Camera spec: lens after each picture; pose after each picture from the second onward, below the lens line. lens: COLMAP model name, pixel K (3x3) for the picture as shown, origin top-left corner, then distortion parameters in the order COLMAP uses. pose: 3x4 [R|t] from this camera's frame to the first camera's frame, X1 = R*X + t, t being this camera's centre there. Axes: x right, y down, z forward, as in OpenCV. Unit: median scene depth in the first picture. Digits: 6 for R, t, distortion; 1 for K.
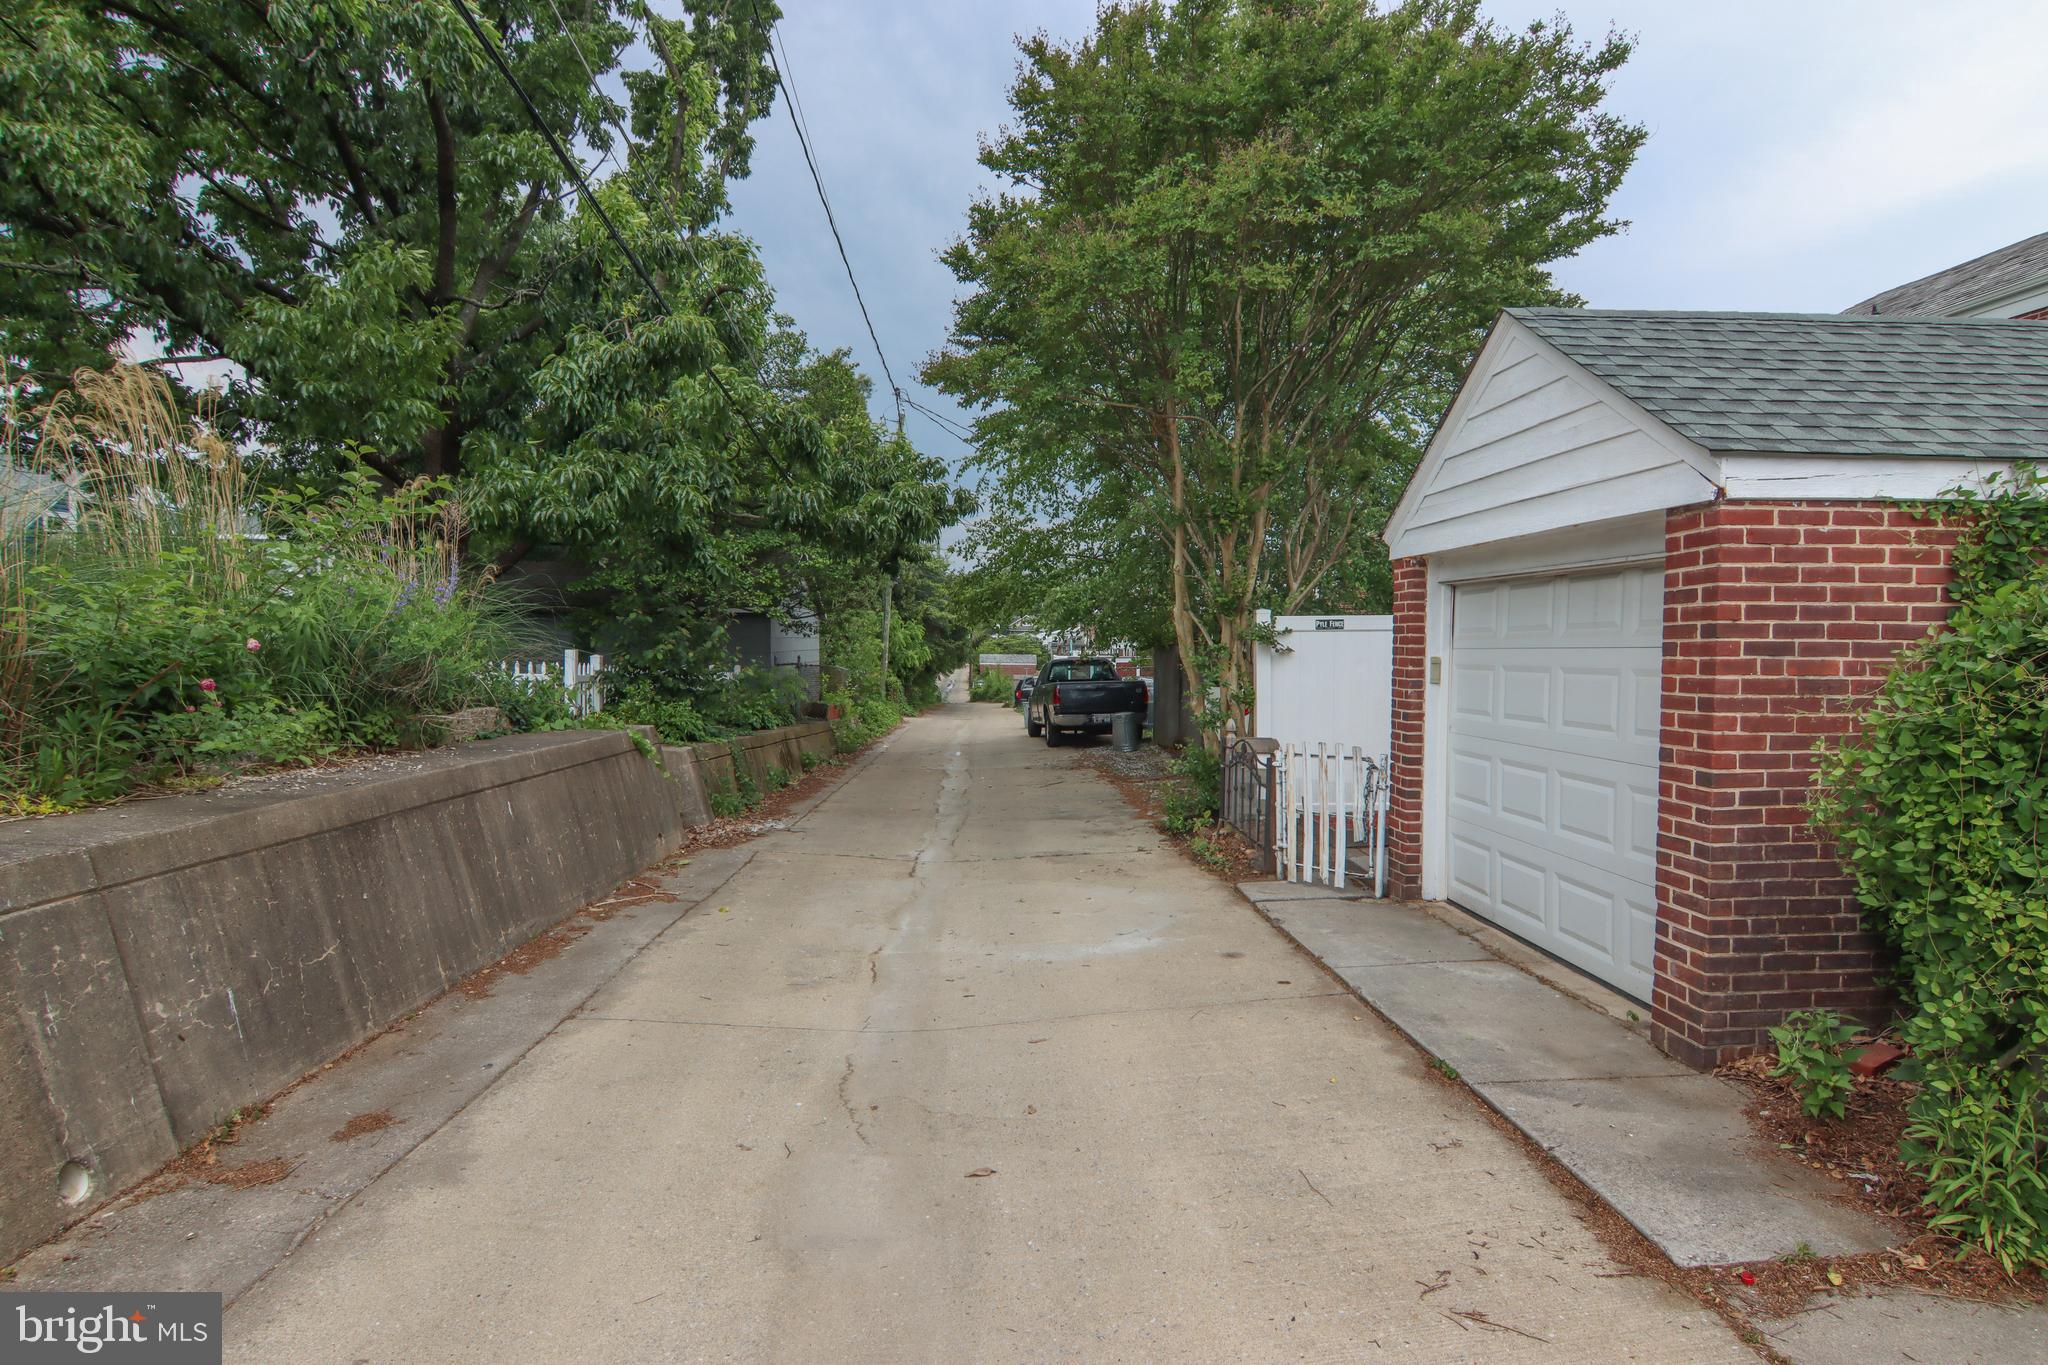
lens RADIAL K [[1056.2, 0, 1027.4], [0, 1056.2, 680.8], [0, 0, 1]] dist [-0.009732, -0.008976]
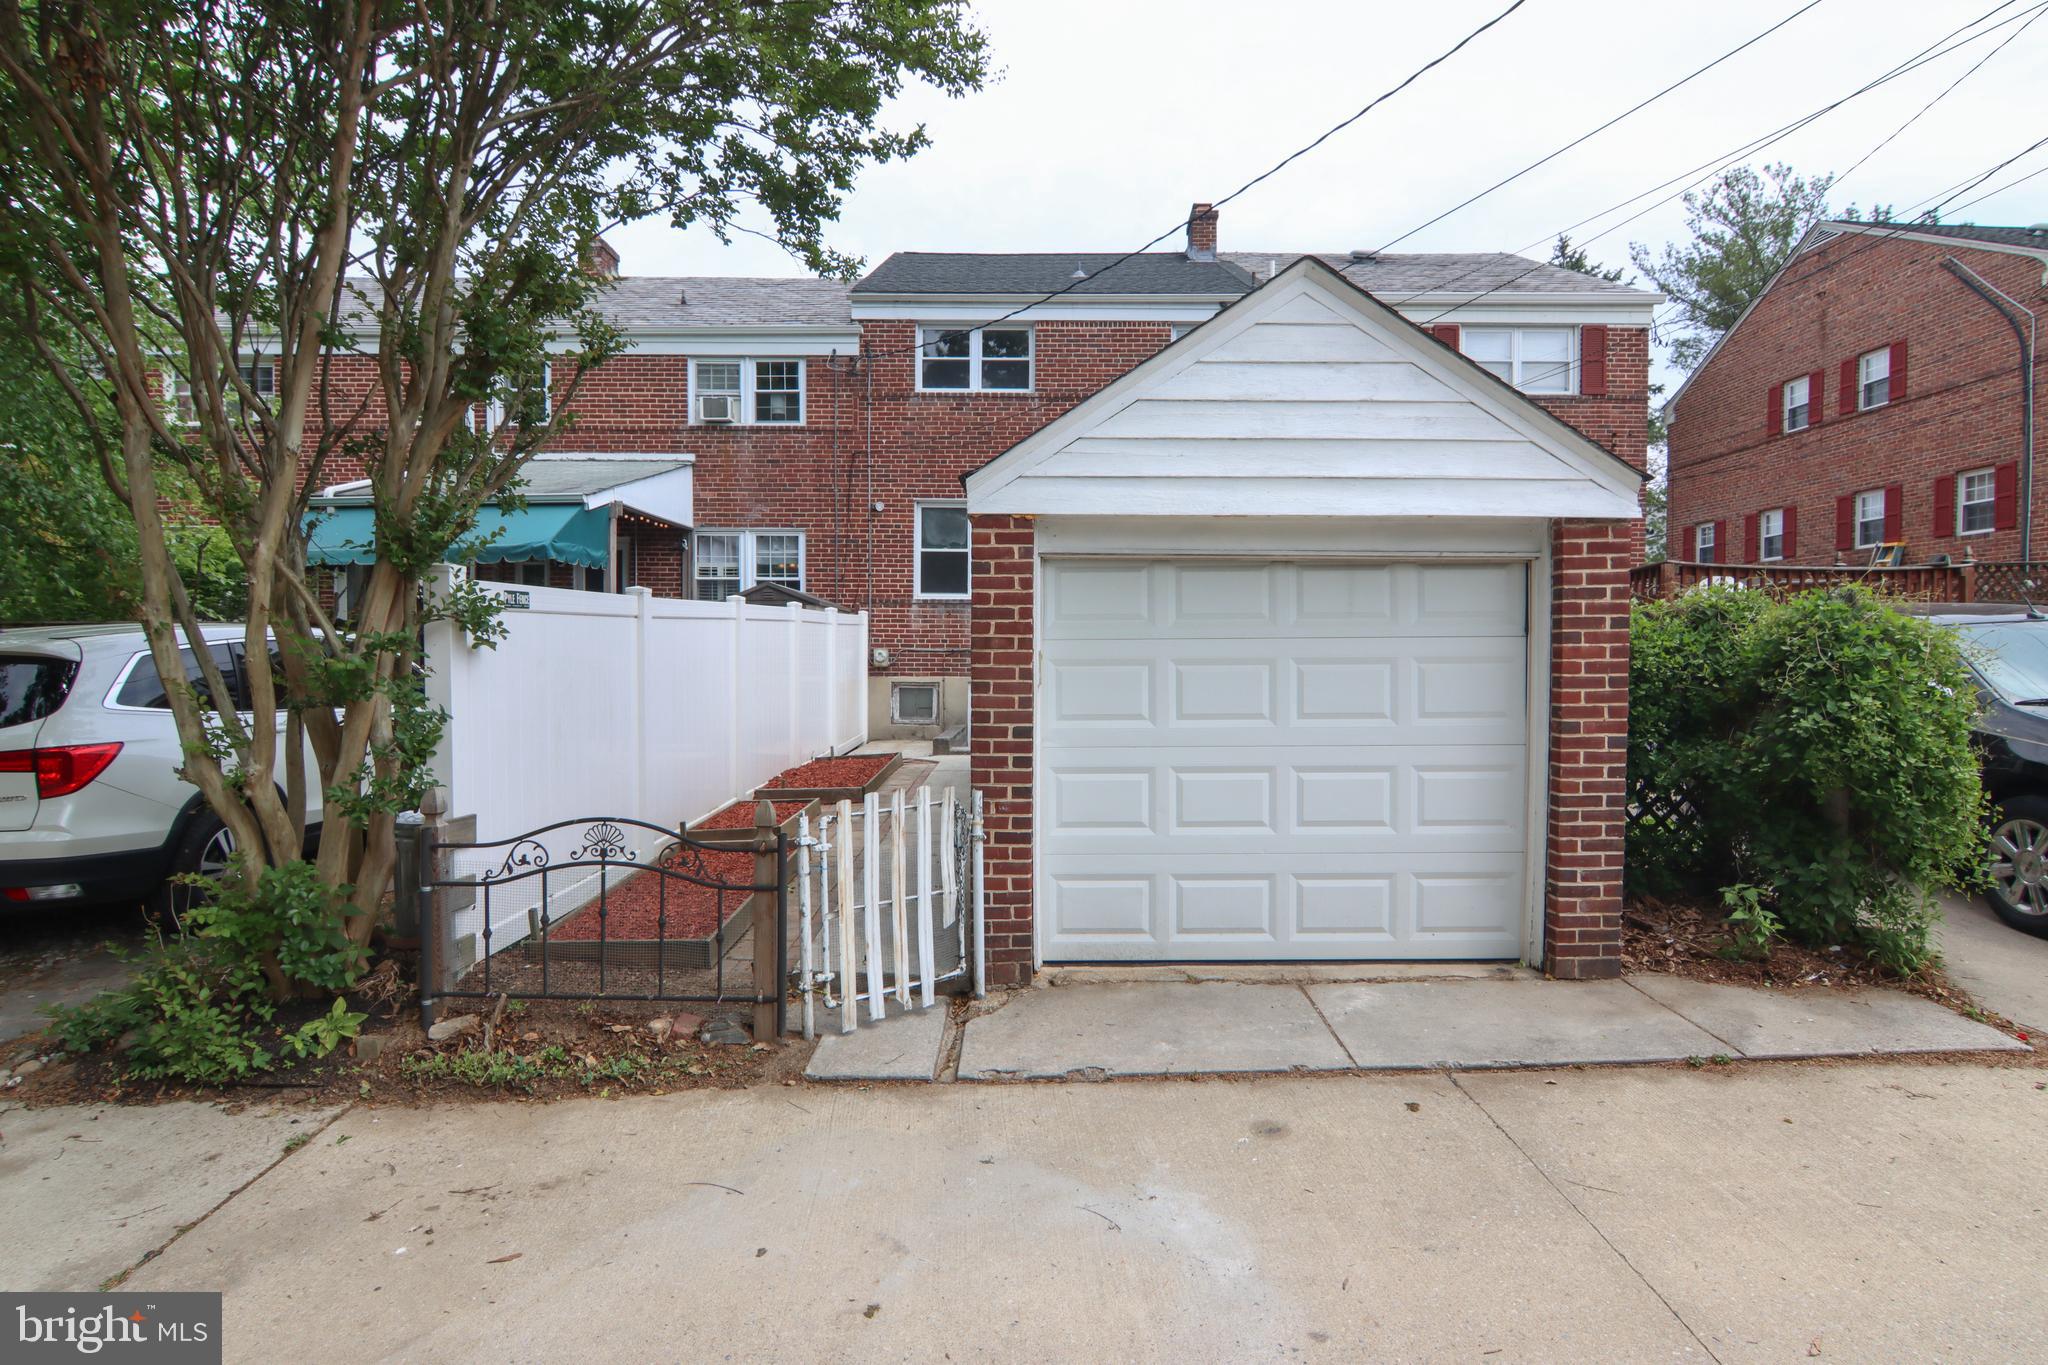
lens RADIAL K [[1056.2, 0, 1017.6], [0, 1056.2, 677.4], [0, 0, 1]] dist [-0.009732, -0.008976]
pose [[0.050495, -0.027540, 0.998345, -0.586659], [0.033614, 0.999100, 0.025861, -0.036234], [-0.998159, 0.032252, 0.051375, 1.532534]]
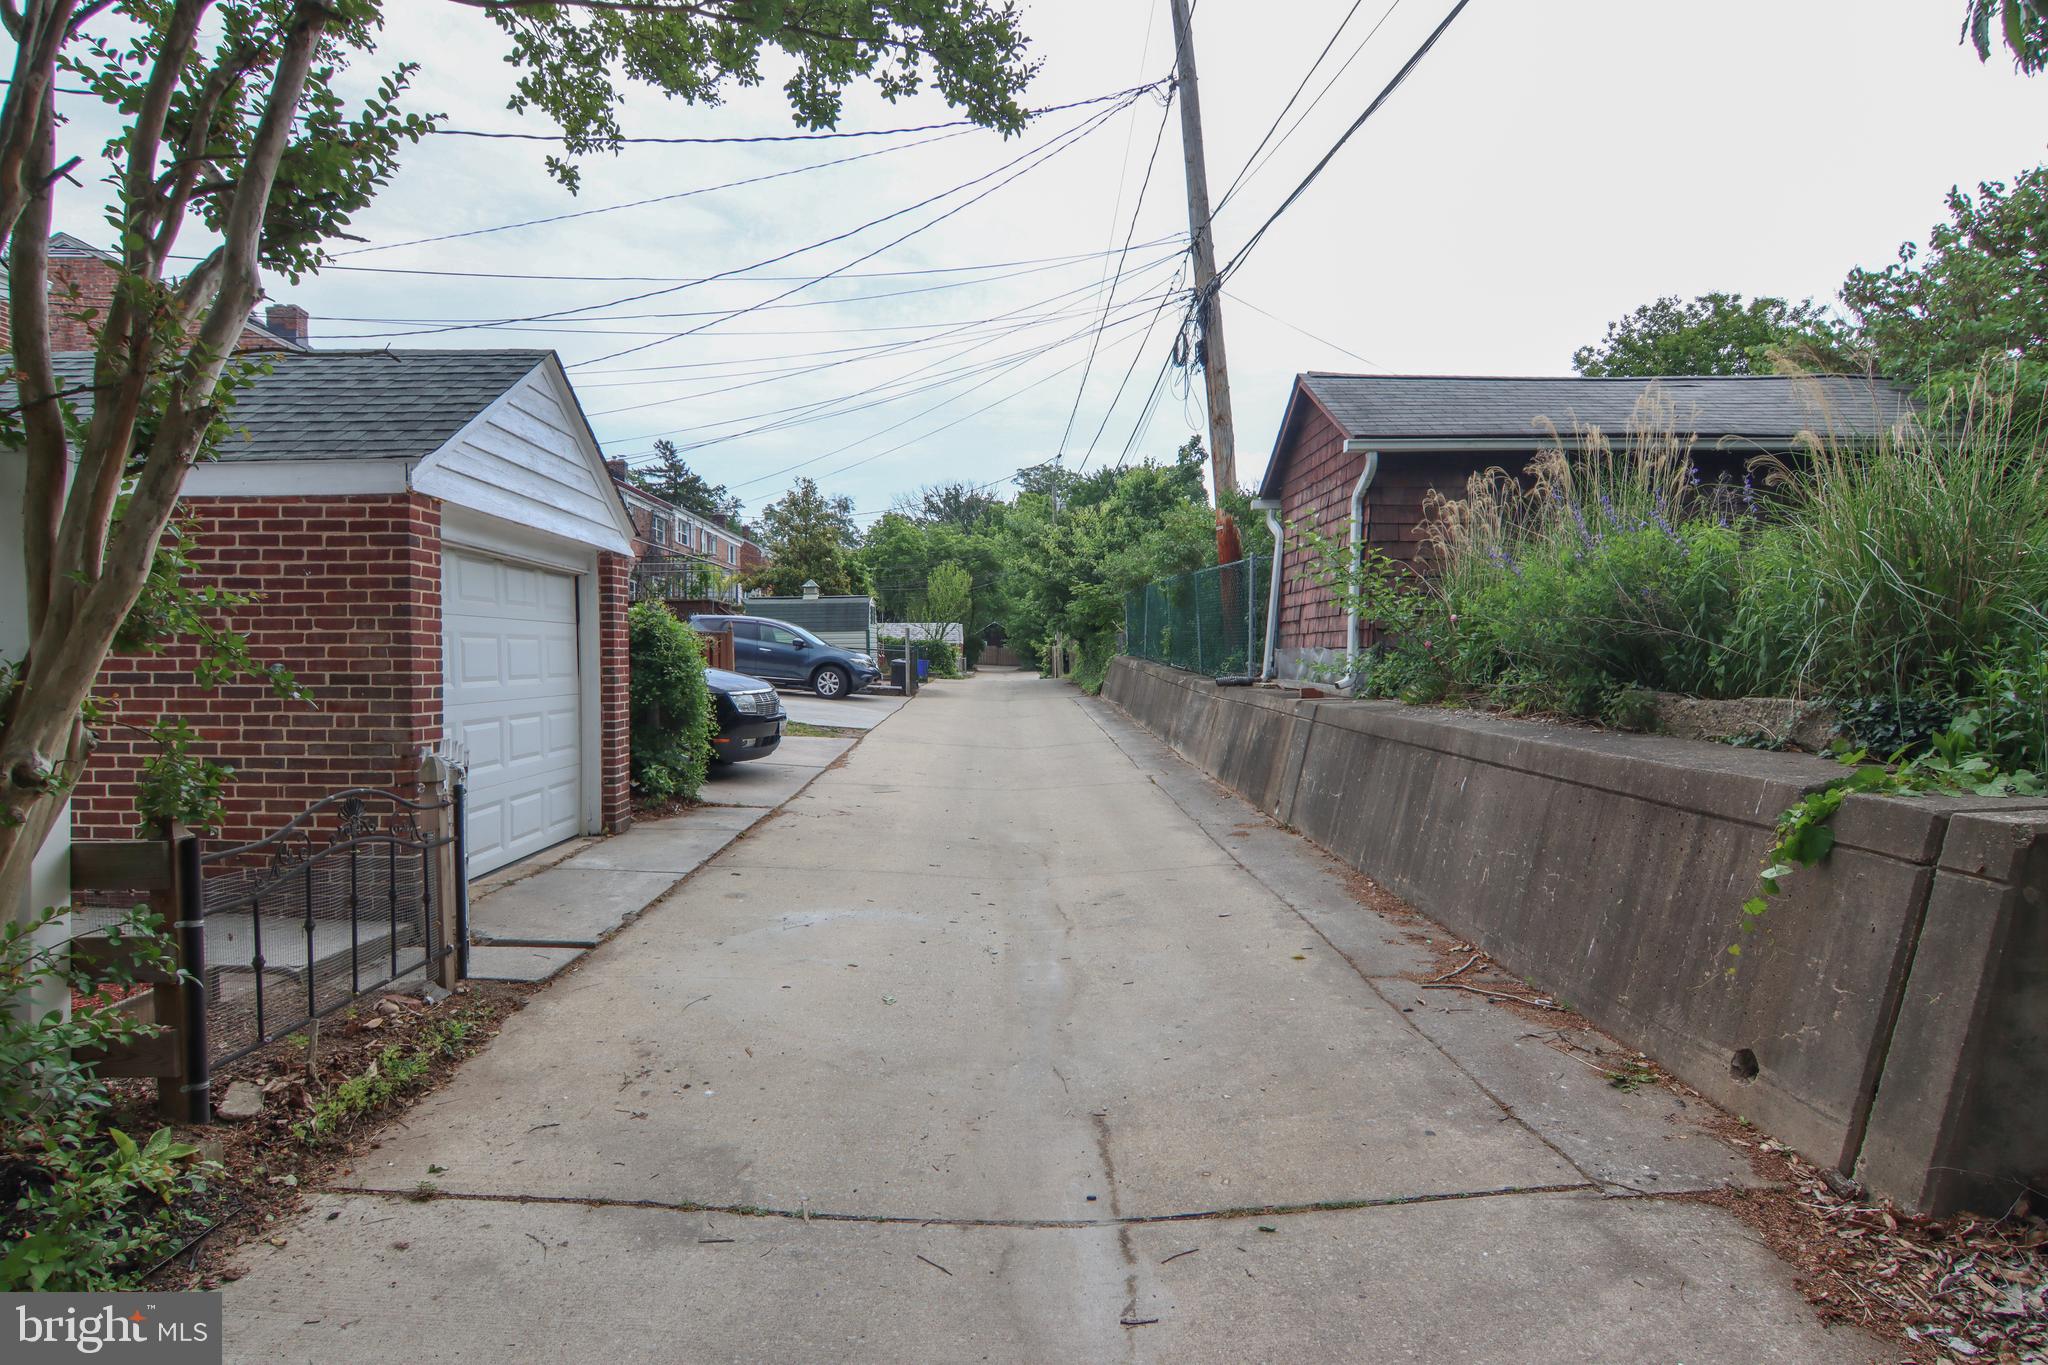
lens RADIAL K [[1056.2, 0, 1020.6], [0, 1056.2, 688.6], [0, 0, 1]] dist [-0.009732, -0.008976]
pose [[-0.999785, 0.000937, 0.020715, -0.456776], [0.002110, 0.998388, 0.056711, -0.031907], [-0.020628, 0.056742, -0.998176, 1.953413]]
